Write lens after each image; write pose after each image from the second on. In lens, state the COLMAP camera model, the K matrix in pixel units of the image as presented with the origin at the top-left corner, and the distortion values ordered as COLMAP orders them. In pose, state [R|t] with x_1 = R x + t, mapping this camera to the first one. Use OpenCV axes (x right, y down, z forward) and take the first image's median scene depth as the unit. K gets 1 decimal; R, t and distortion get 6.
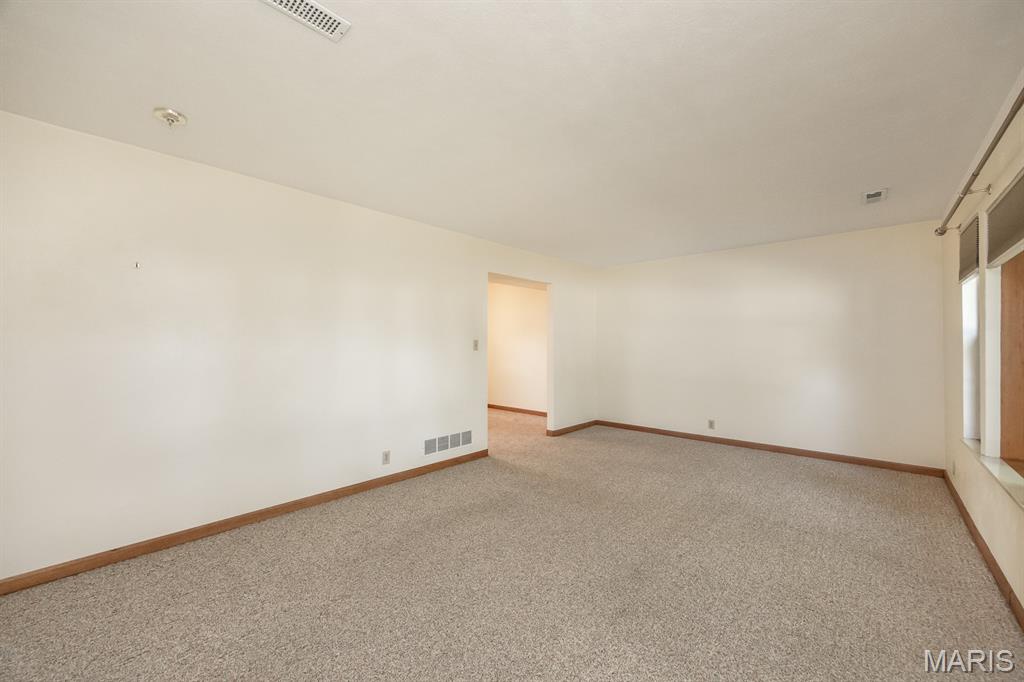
lens RADIAL K [[397.8, 0, 519.4], [0, 397.8, 337.6], [0, 0, 1]] dist [-0.002267, -0.000063]
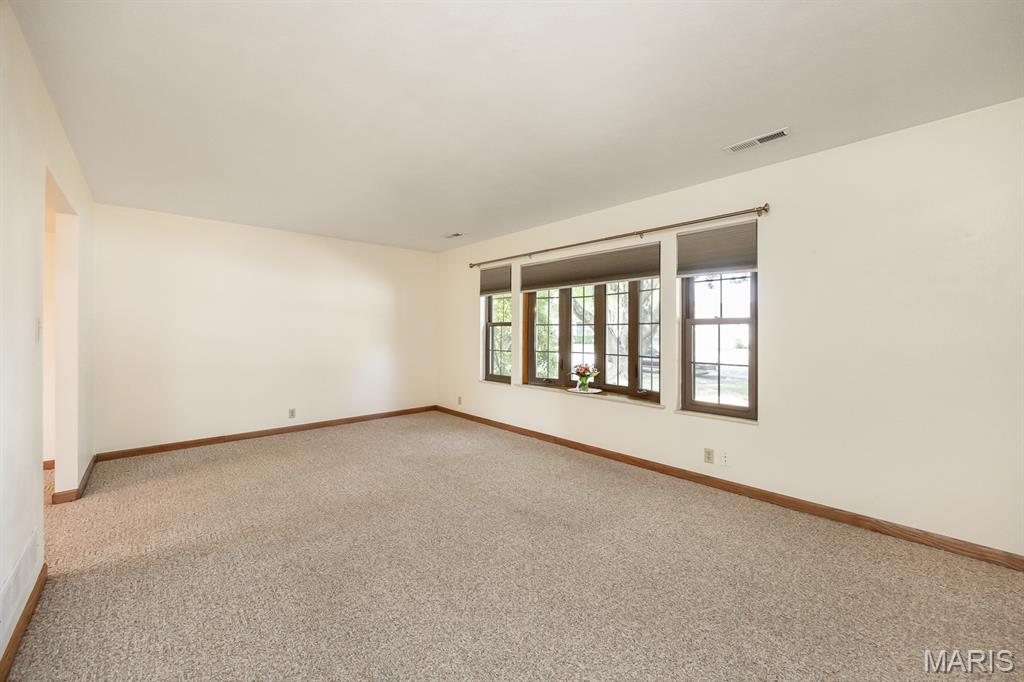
lens RADIAL K [[397.8, 0, 519.4], [0, 397.8, 337.6], [0, 0, 1]] dist [-0.002267, -0.000063]
pose [[0.091684, -0.018584, 0.995615, -0.568335], [-0.016450, 0.999661, 0.020175, 0.018386], [-0.995652, -0.018228, 0.091347, 0.556164]]
